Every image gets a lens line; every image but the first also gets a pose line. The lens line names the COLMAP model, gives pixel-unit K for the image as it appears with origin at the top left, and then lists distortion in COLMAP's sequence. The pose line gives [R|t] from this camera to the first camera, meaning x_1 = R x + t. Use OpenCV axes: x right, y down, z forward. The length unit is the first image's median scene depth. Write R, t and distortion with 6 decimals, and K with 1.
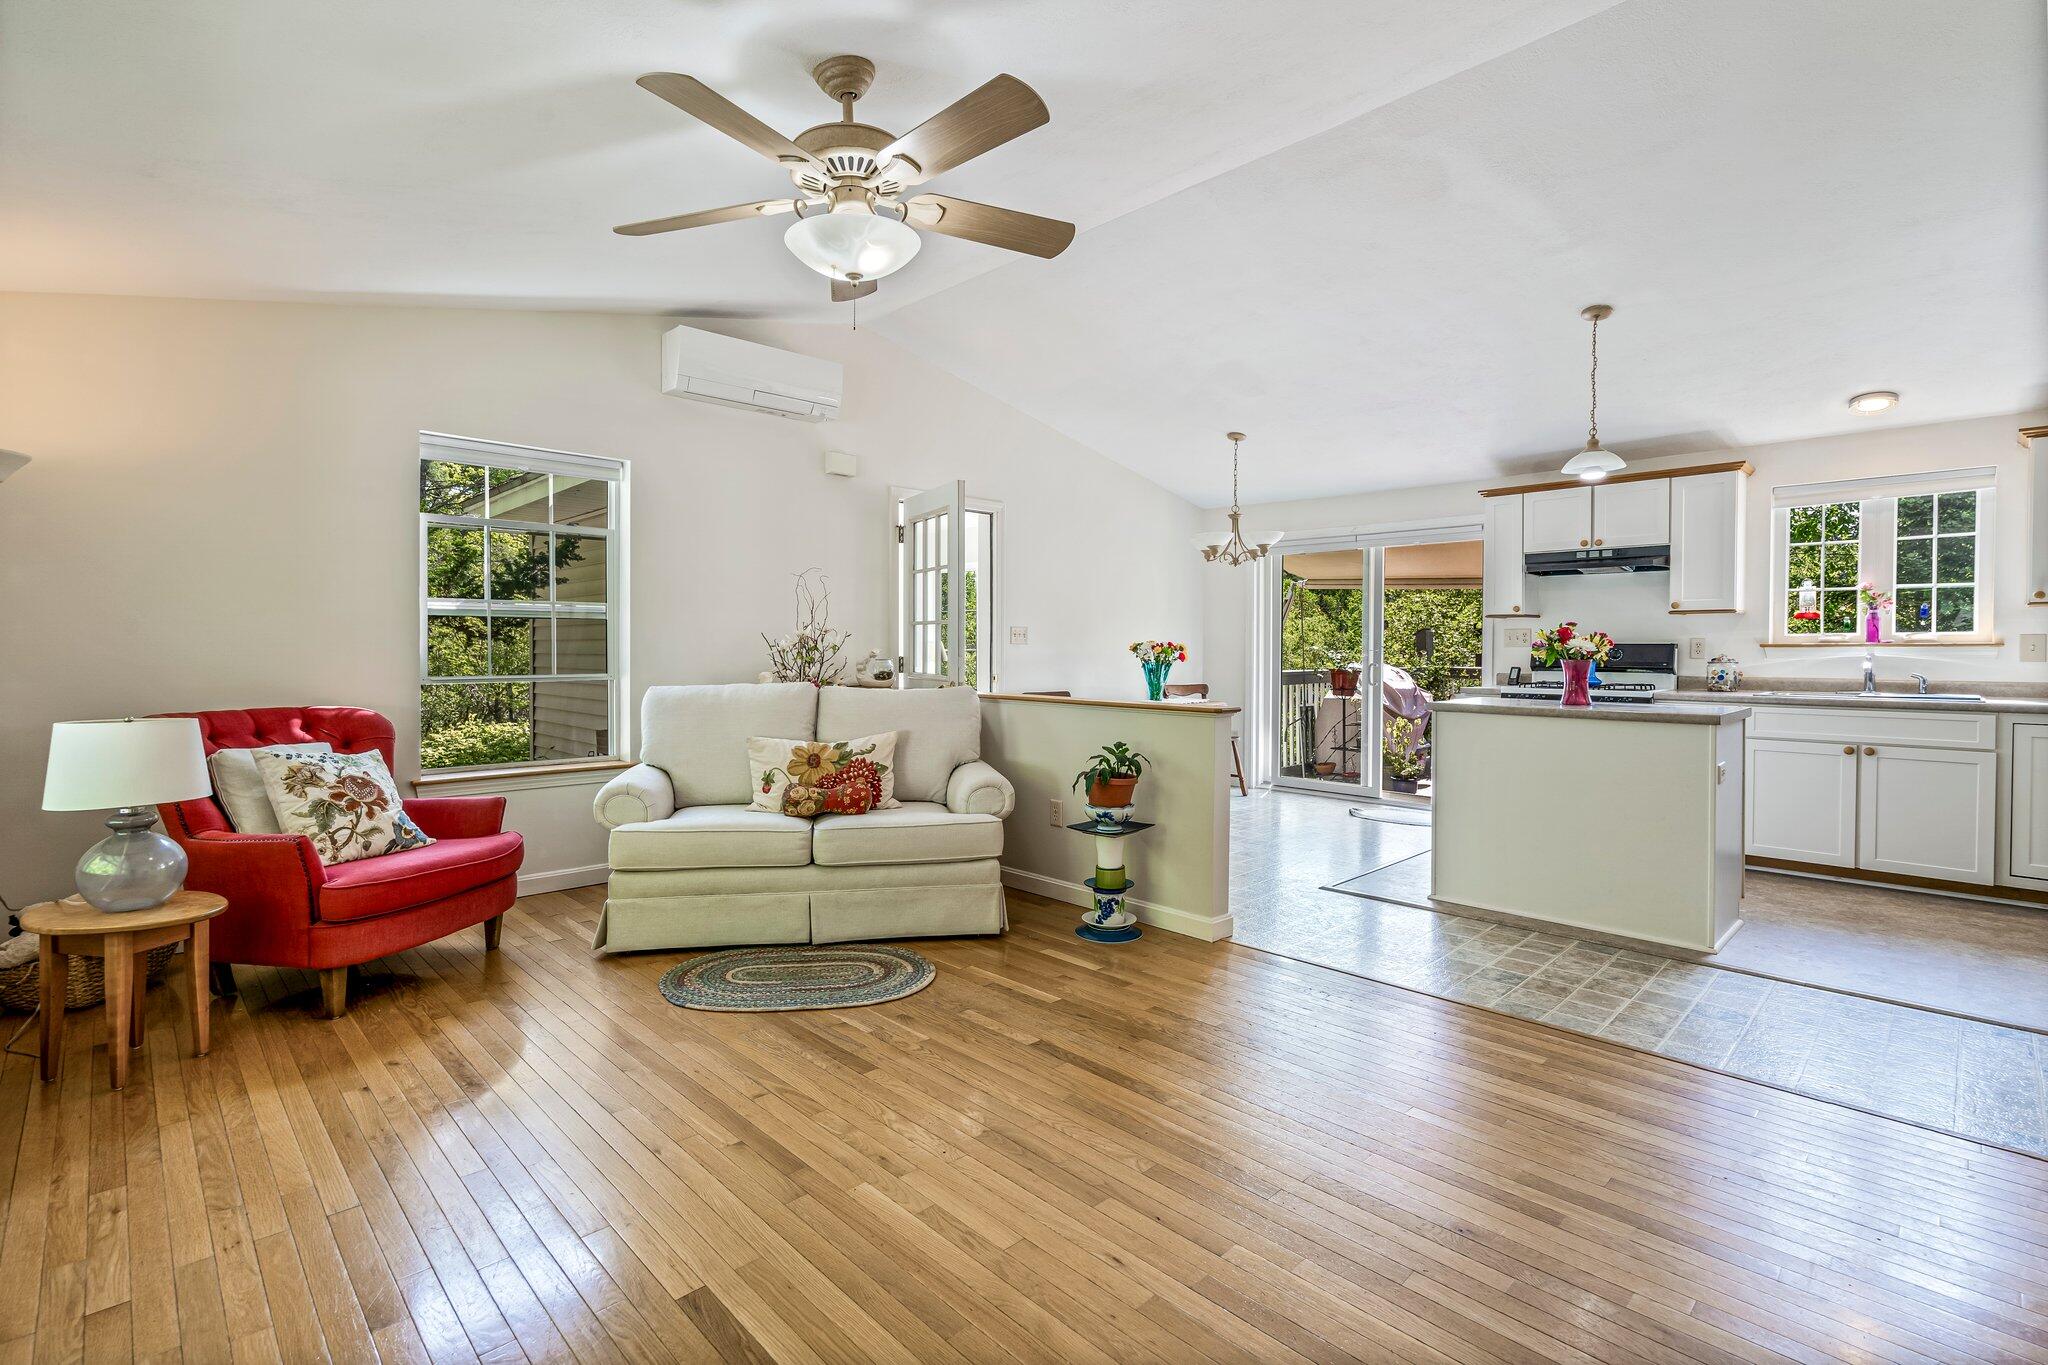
lens RADIAL K [[939.7, 0, 1006.5], [0, 939.7, 658.0], [0, 0, 1]] dist [-0.001834, -0.000411]
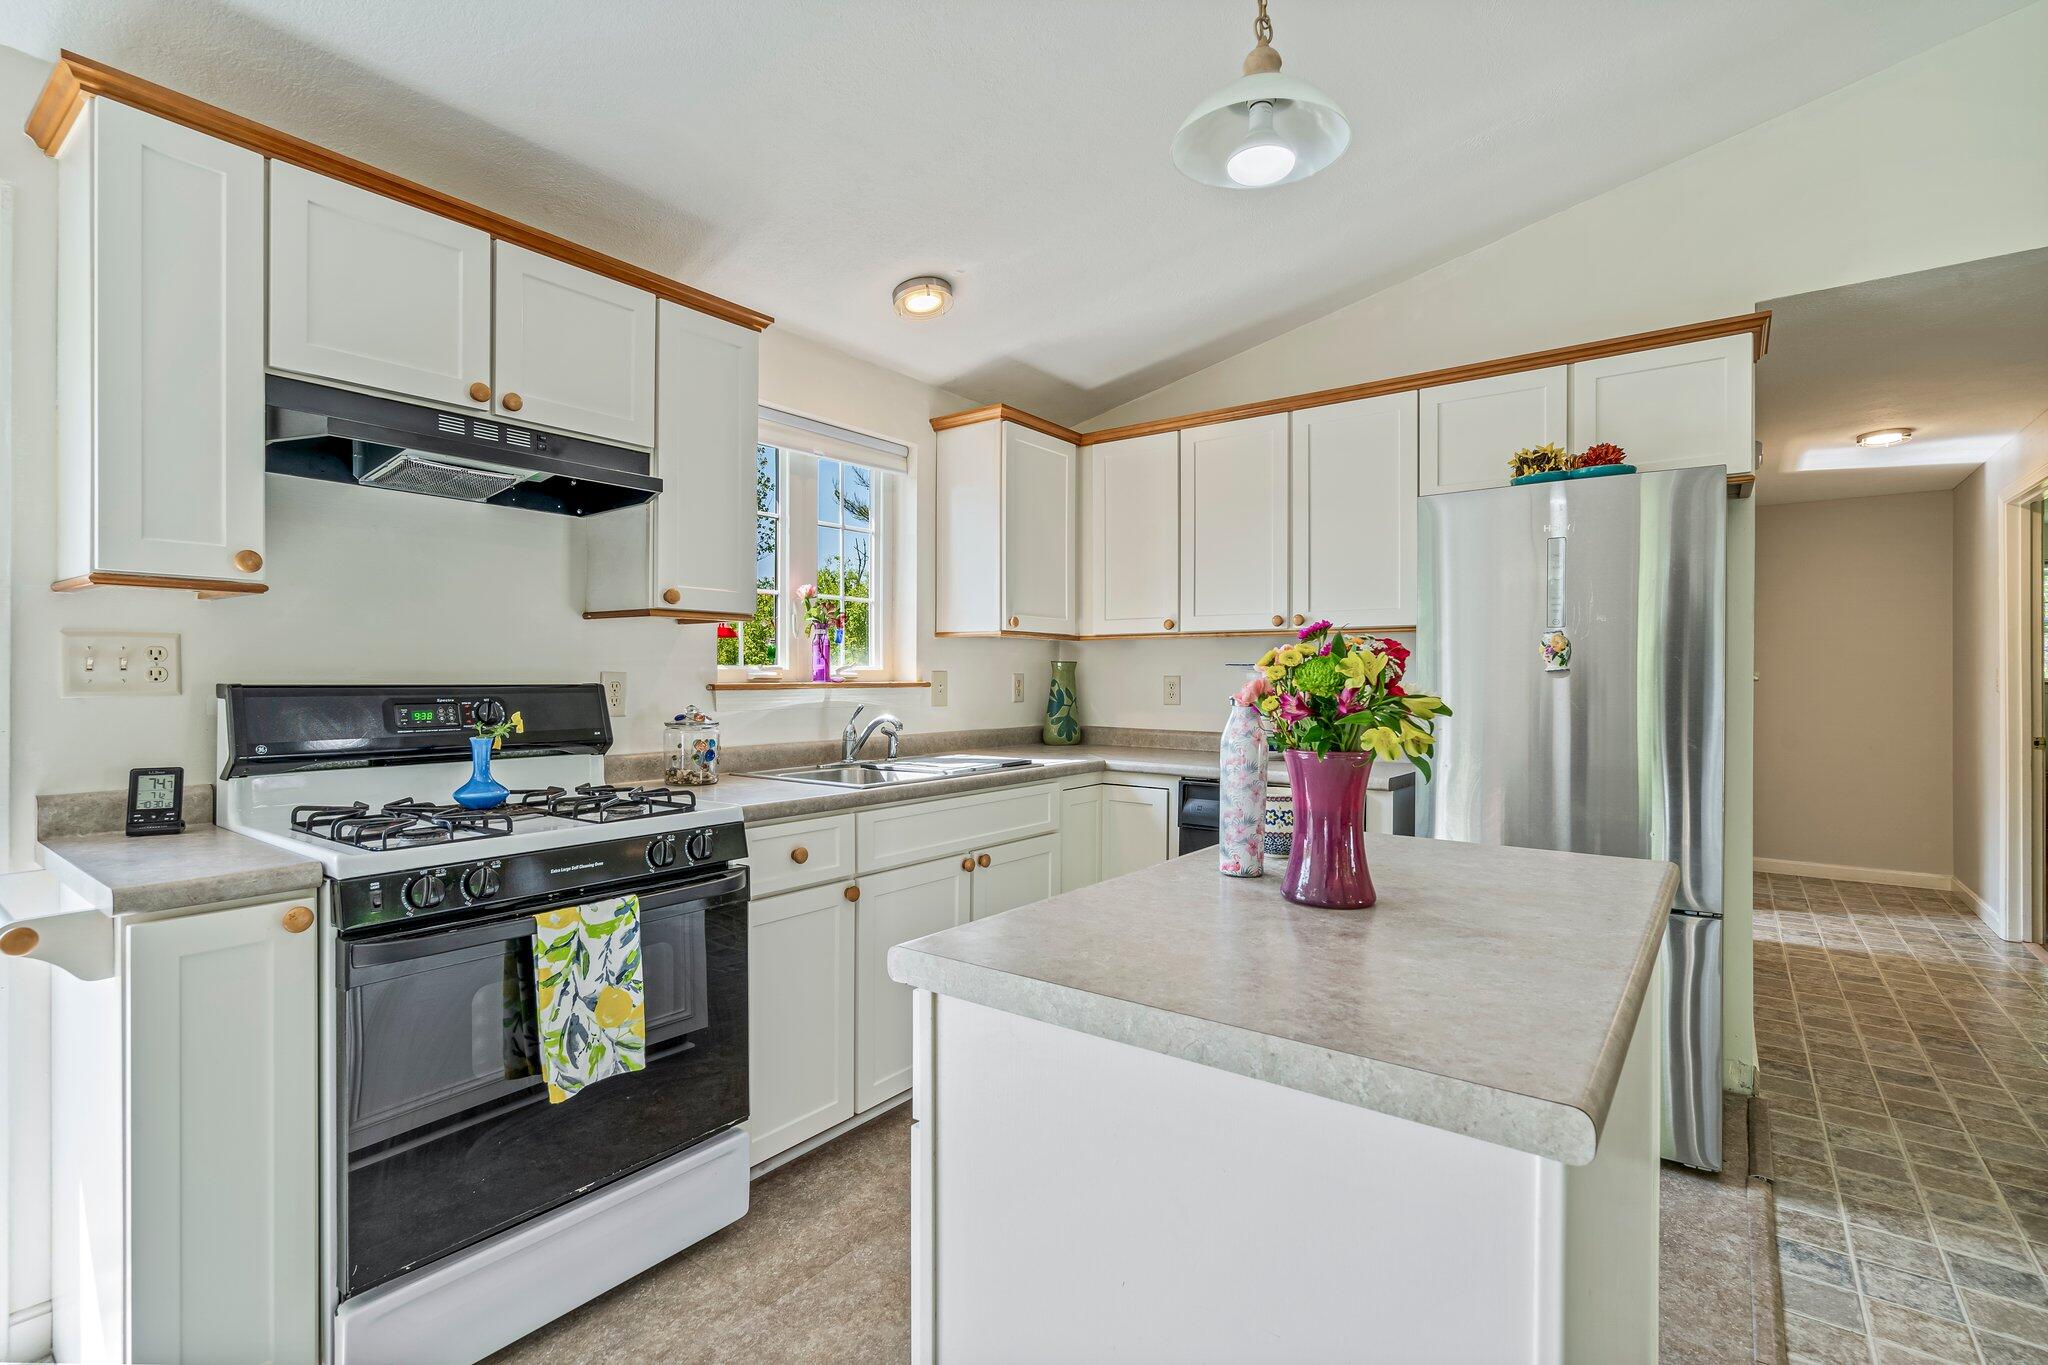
lens RADIAL K [[949.1, 0, 999.6], [0, 949.1, 677.1], [0, 0, 1]] dist [-0.003833, -0.000154]
pose [[-0.151463, -0.001153, 0.988462, 0.265252], [0.009960, 0.999947, 0.002693, -0.019028], [-0.988413, 0.010253, -0.151443, 0.941518]]
